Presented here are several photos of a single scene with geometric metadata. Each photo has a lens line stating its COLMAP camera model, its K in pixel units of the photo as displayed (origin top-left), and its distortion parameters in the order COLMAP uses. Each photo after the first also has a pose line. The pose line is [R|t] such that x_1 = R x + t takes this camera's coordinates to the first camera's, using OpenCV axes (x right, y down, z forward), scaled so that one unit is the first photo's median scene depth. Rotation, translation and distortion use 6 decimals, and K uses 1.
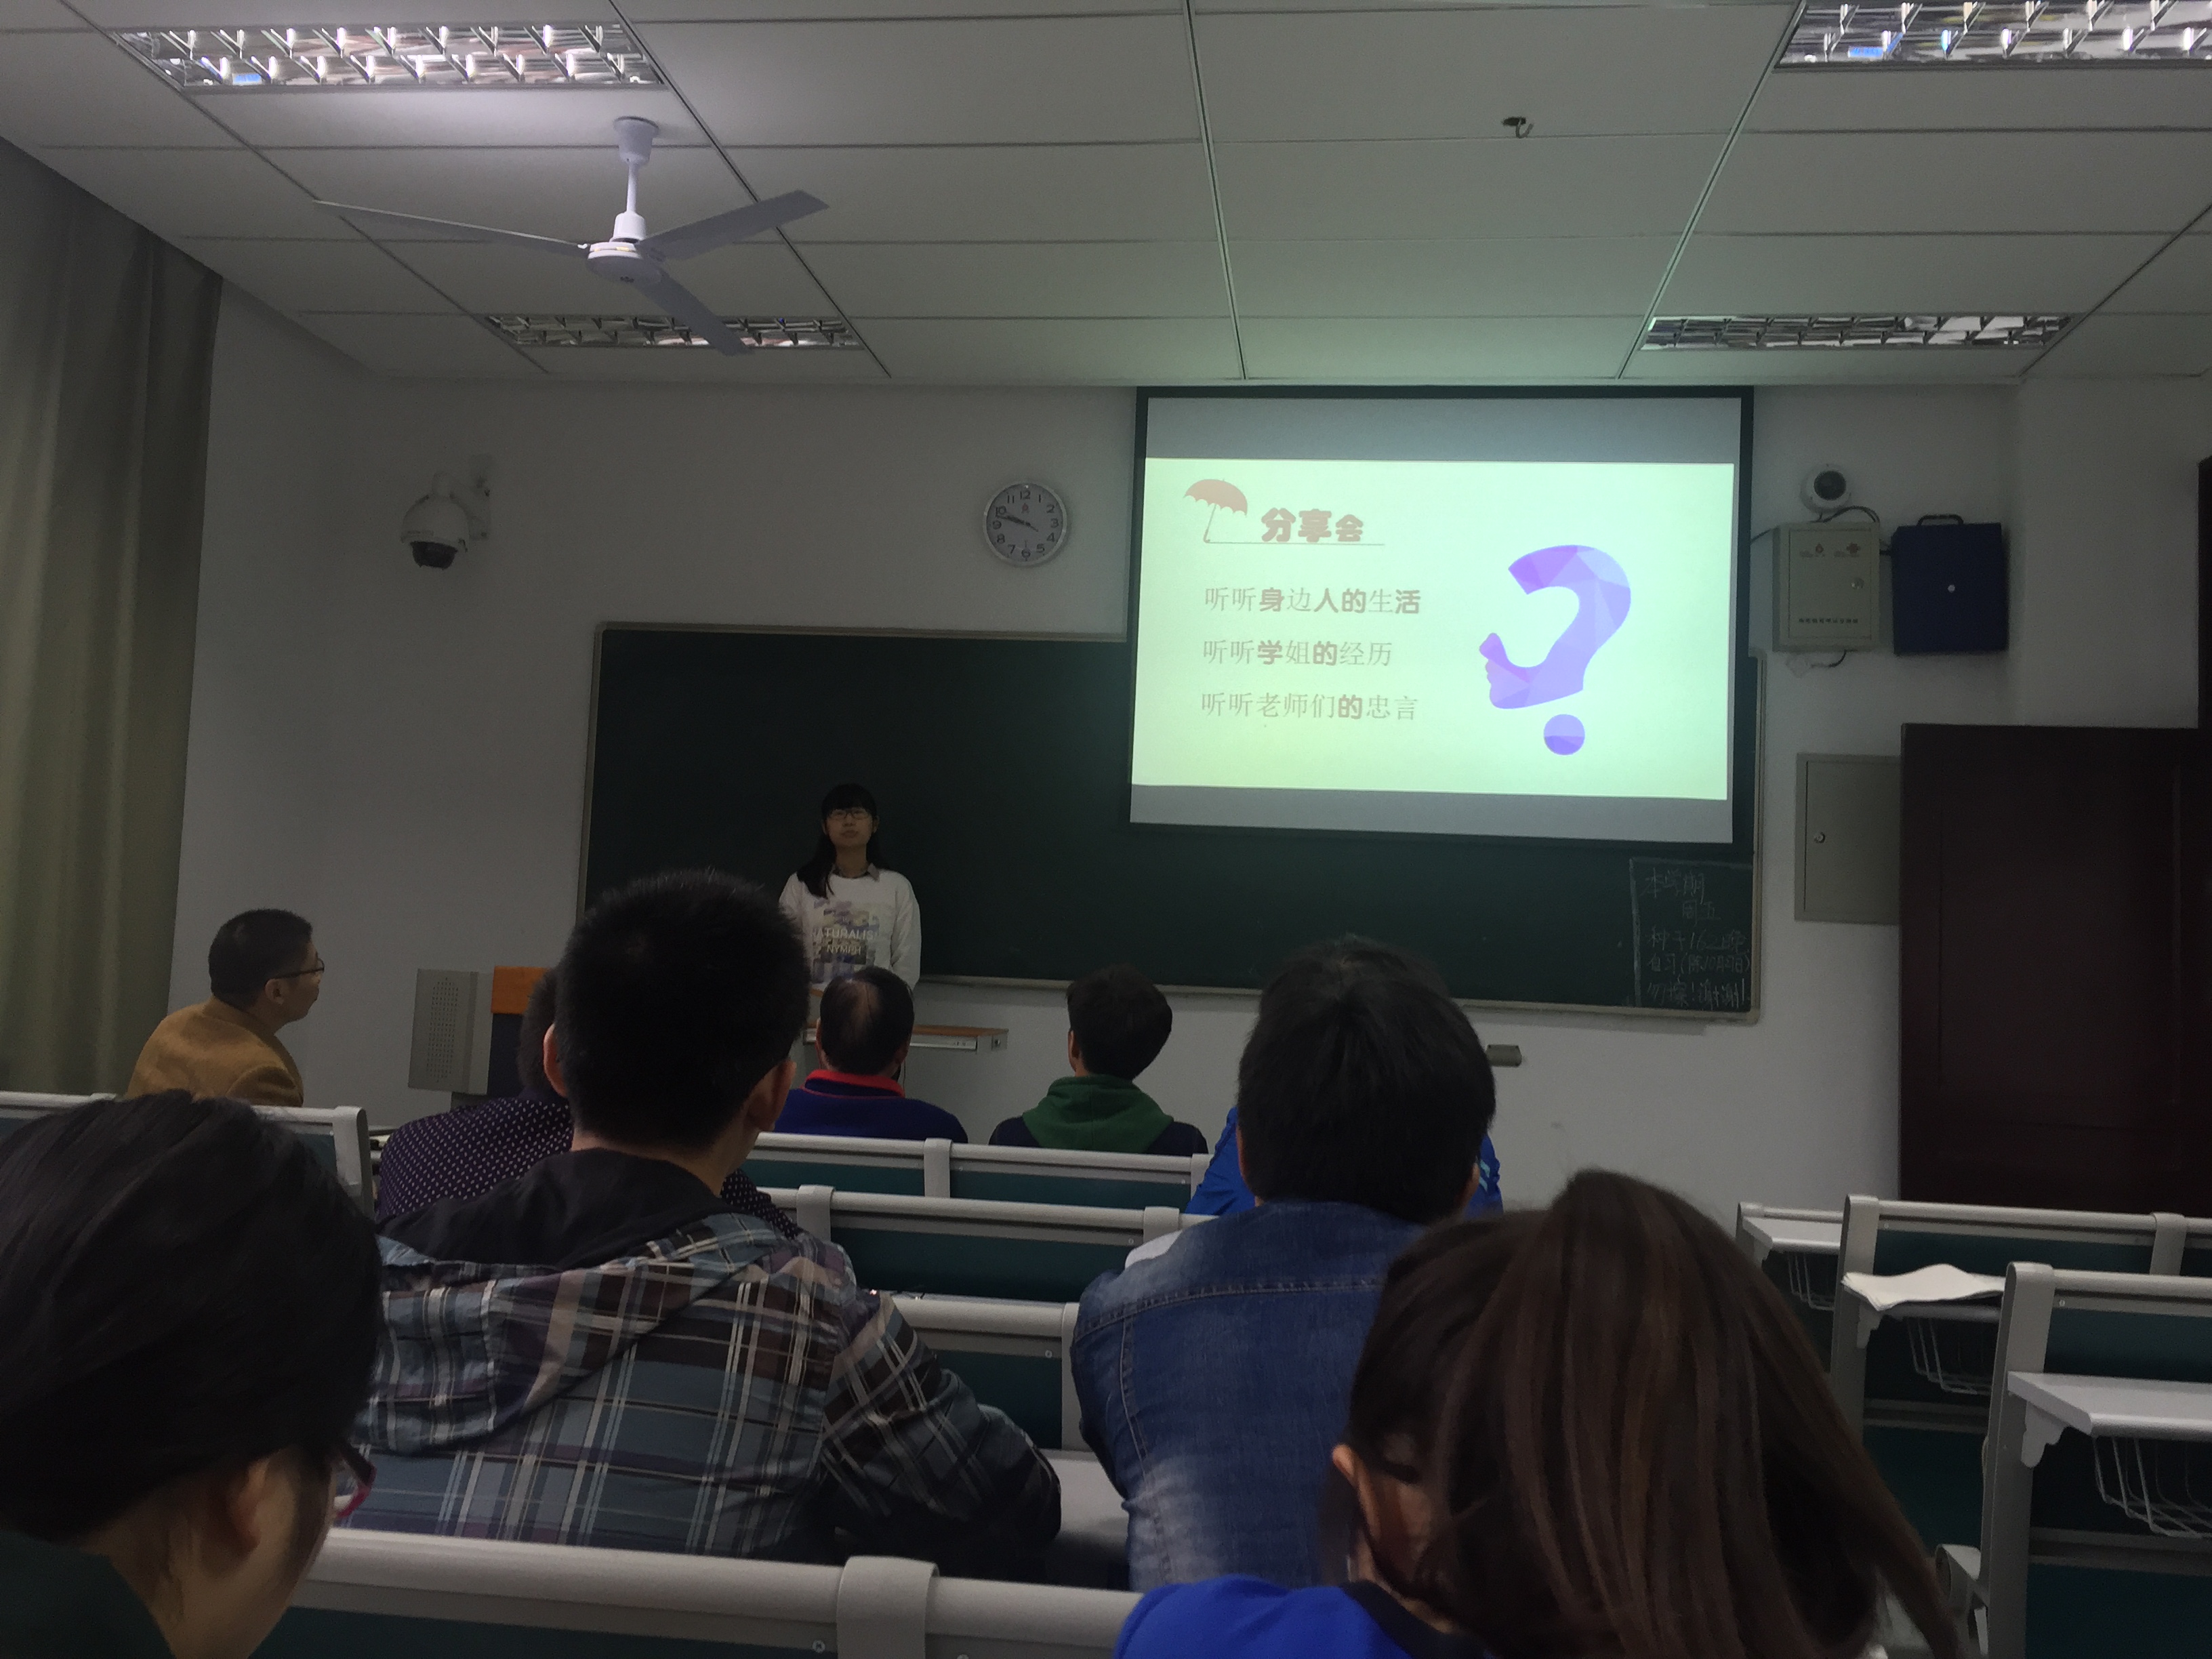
lens RADIAL K [[1904.6, 0, 1109.5], [0, 1904.6, 832.1], [0, 0, 1]] dist [0.061915, -0.063091]
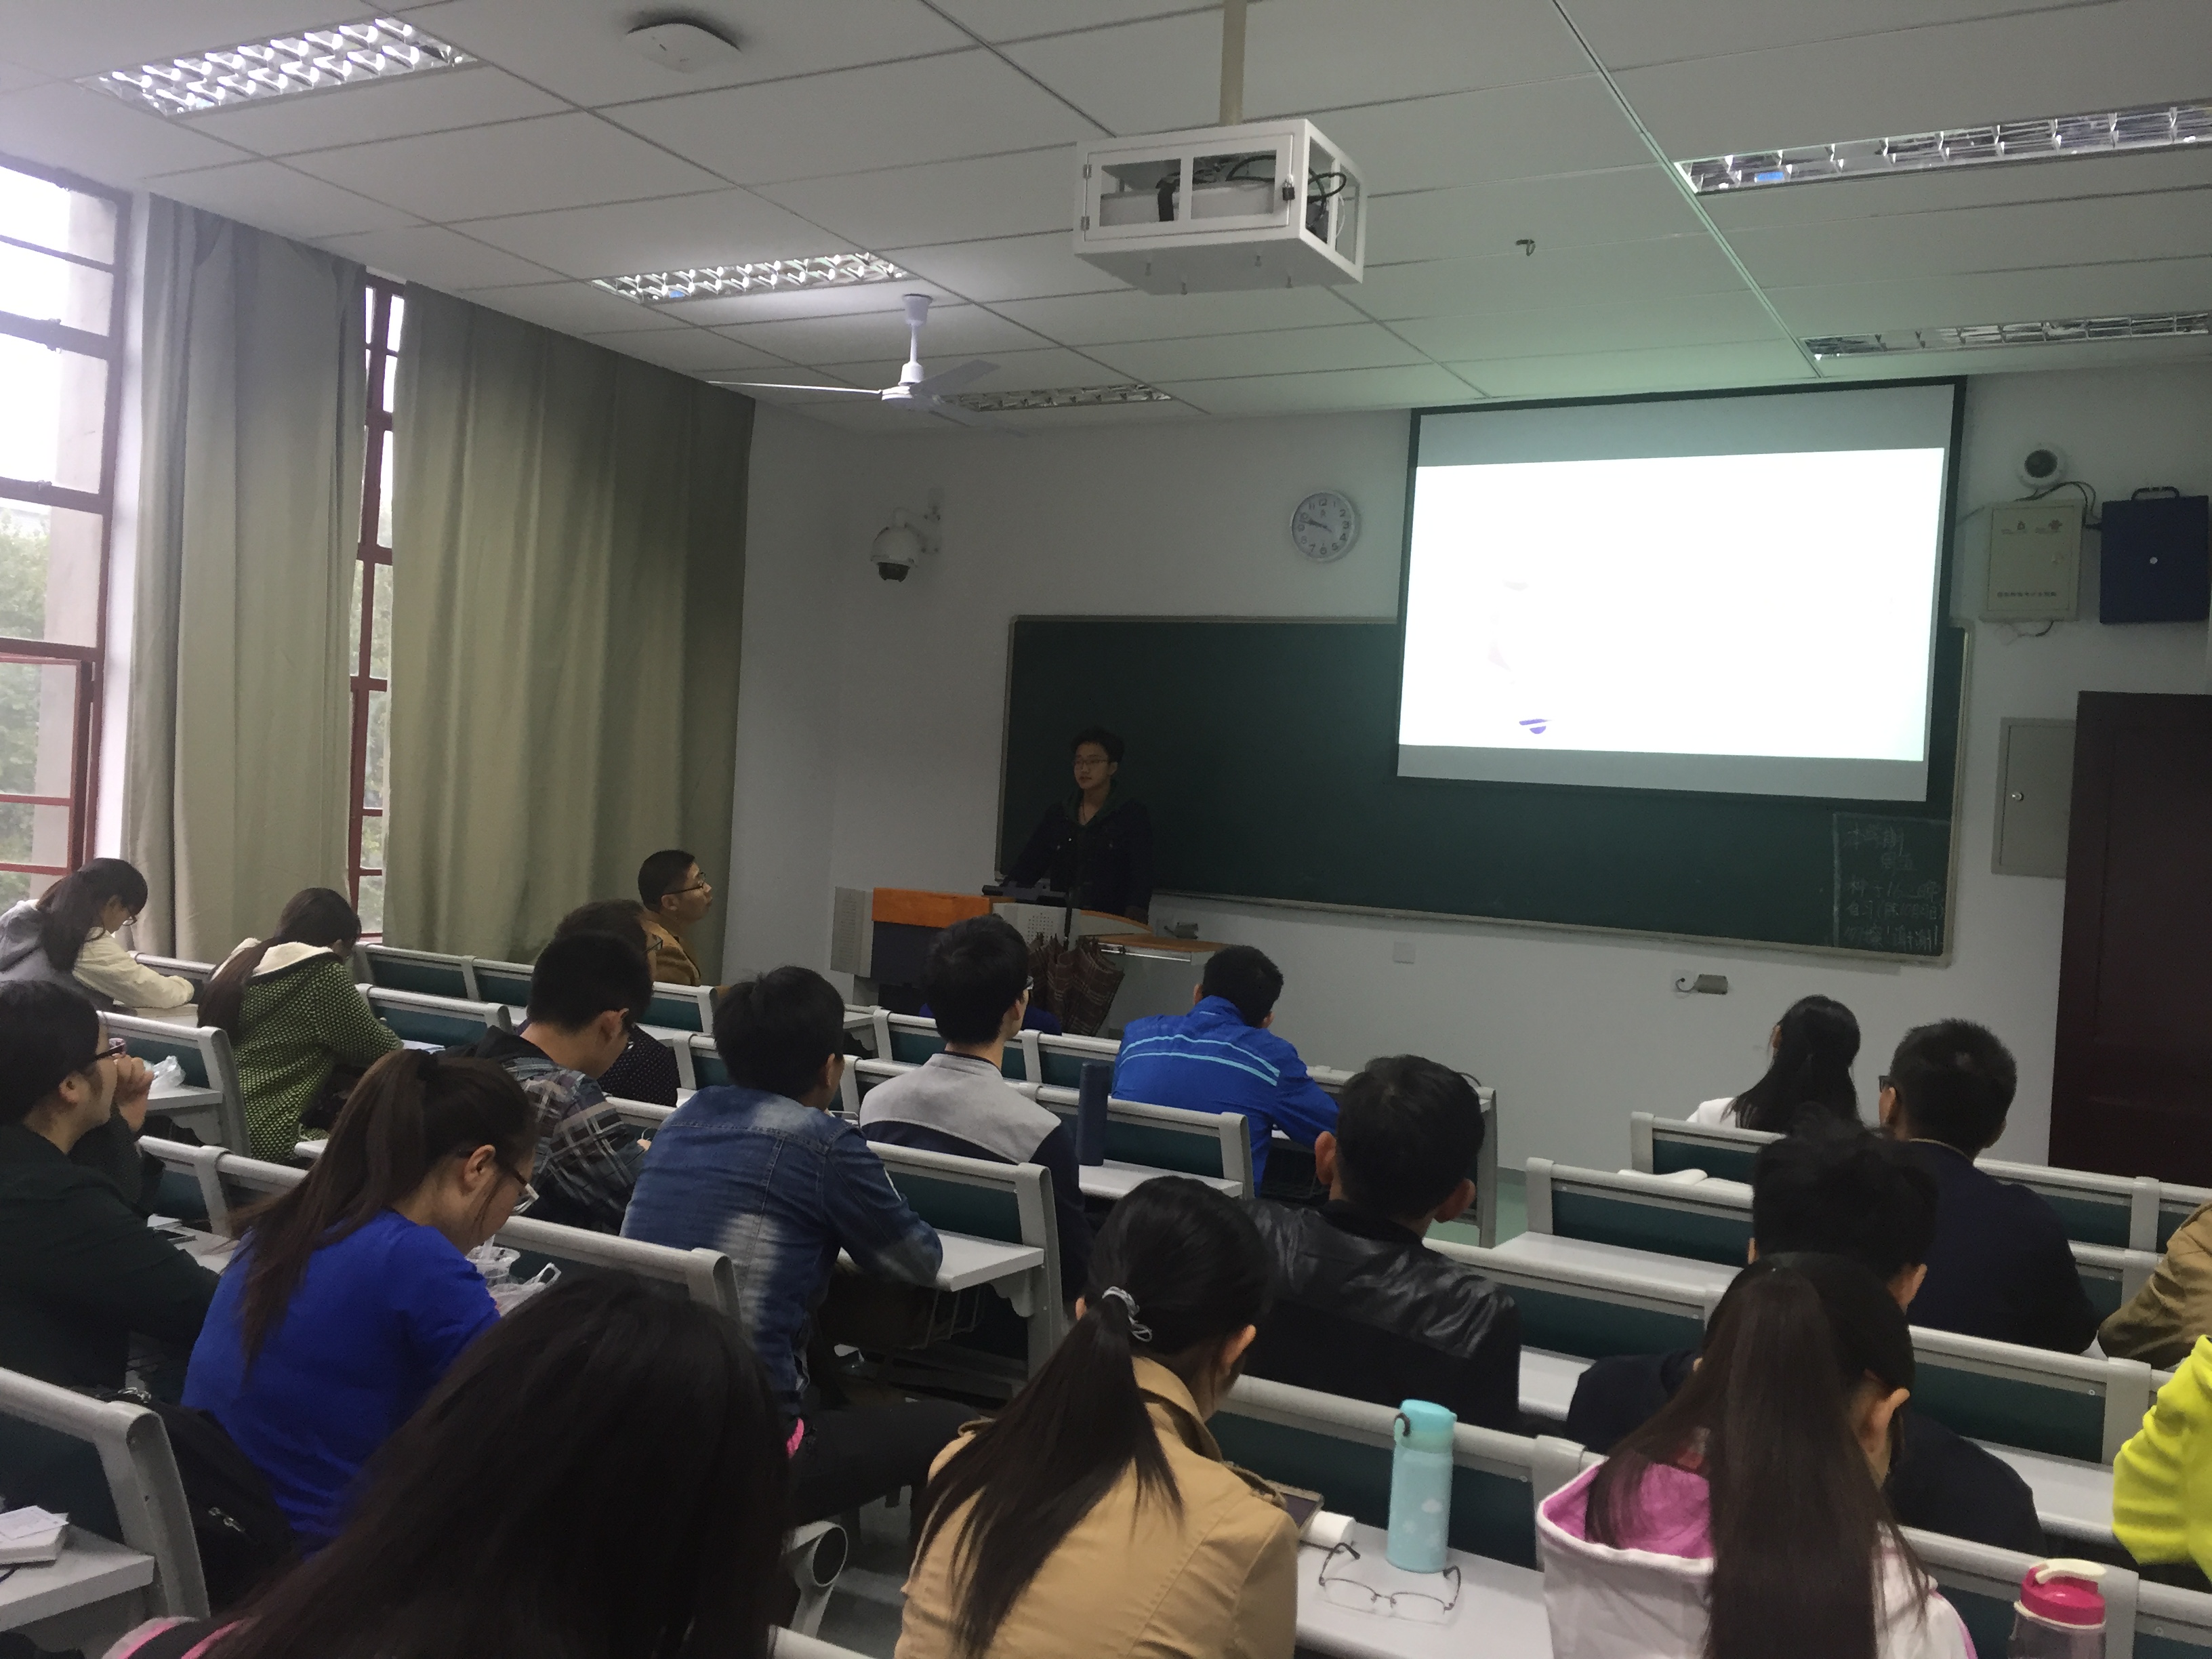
lens RADIAL K [[1904.6, 0, 1090.1], [0, 1904.6, 831.9], [0, 0, 1]] dist [0.061915, -0.063091]
pose [[0.922143, 0.018589, -0.386402, 0.305978], [0.006414, 0.997973, 0.063318, -0.048730], [0.386796, -0.060866, 0.920155, -0.190282]]
